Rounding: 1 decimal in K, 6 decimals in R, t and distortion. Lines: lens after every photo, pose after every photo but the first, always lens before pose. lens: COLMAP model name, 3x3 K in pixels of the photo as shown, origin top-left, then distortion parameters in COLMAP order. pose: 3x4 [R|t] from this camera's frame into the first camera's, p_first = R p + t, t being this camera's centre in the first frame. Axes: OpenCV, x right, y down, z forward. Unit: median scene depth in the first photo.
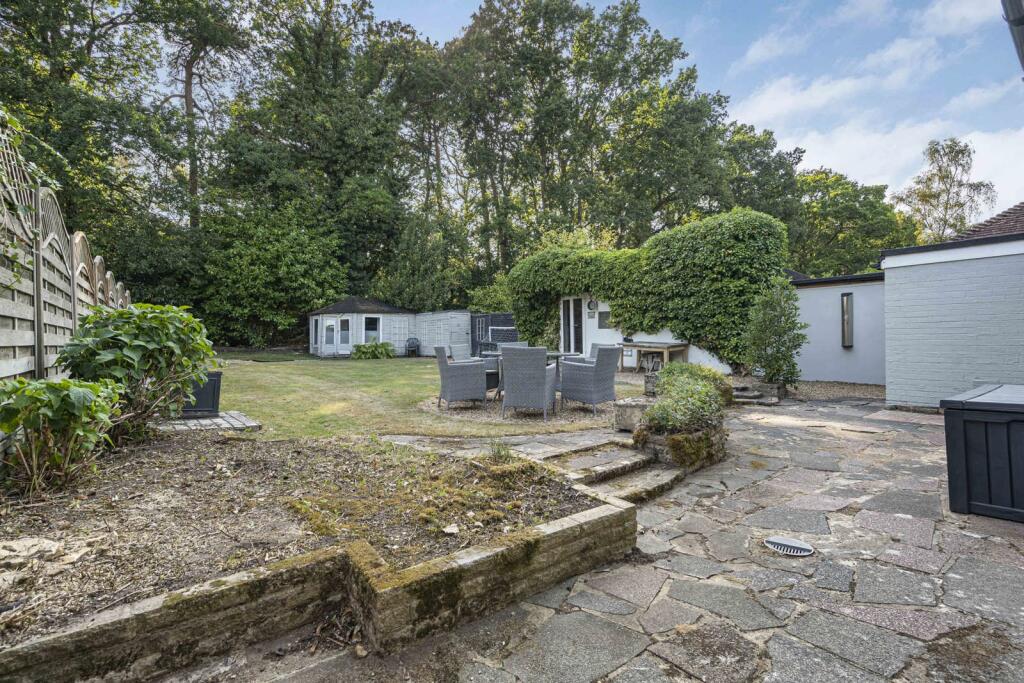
lens RADIAL K [[473.6, 0, 509.3], [0, 473.6, 340.6], [0, 0, 1]] dist [-0.018646, 0.000403]
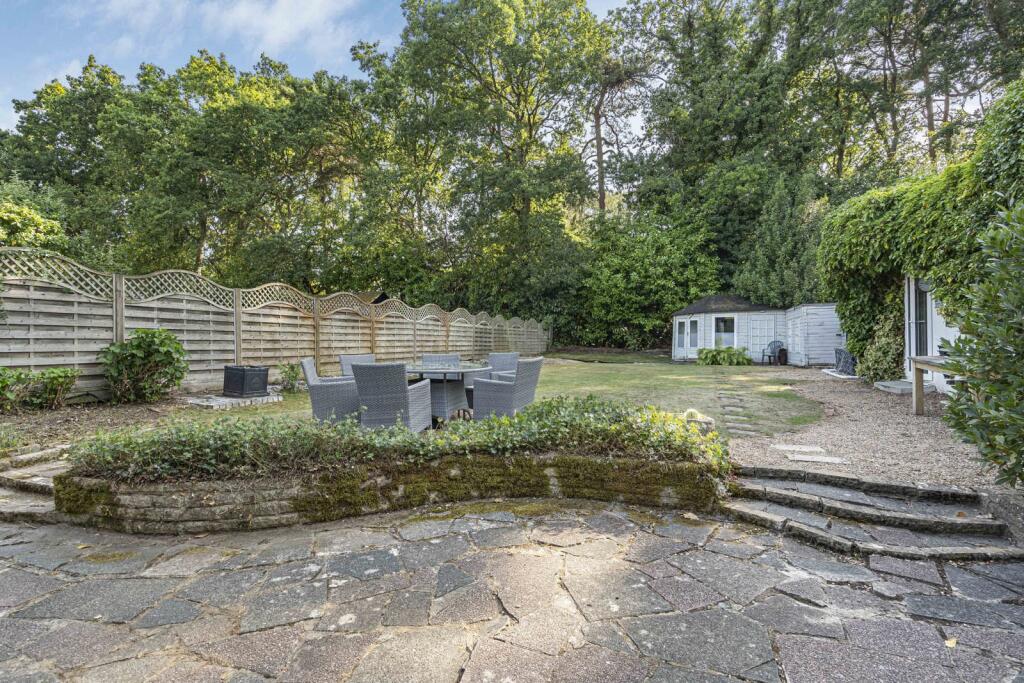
lens RADIAL K [[473.6, 0, 509.6], [0, 473.6, 339.0], [0, 0, 1]] dist [-0.018646, 0.000403]
pose [[0.481879, 0.002137, -0.876235, 0.272512], [-0.005972, 0.999982, -0.000846, -0.006232], [0.876217, 0.005640, 0.481883, 0.241005]]
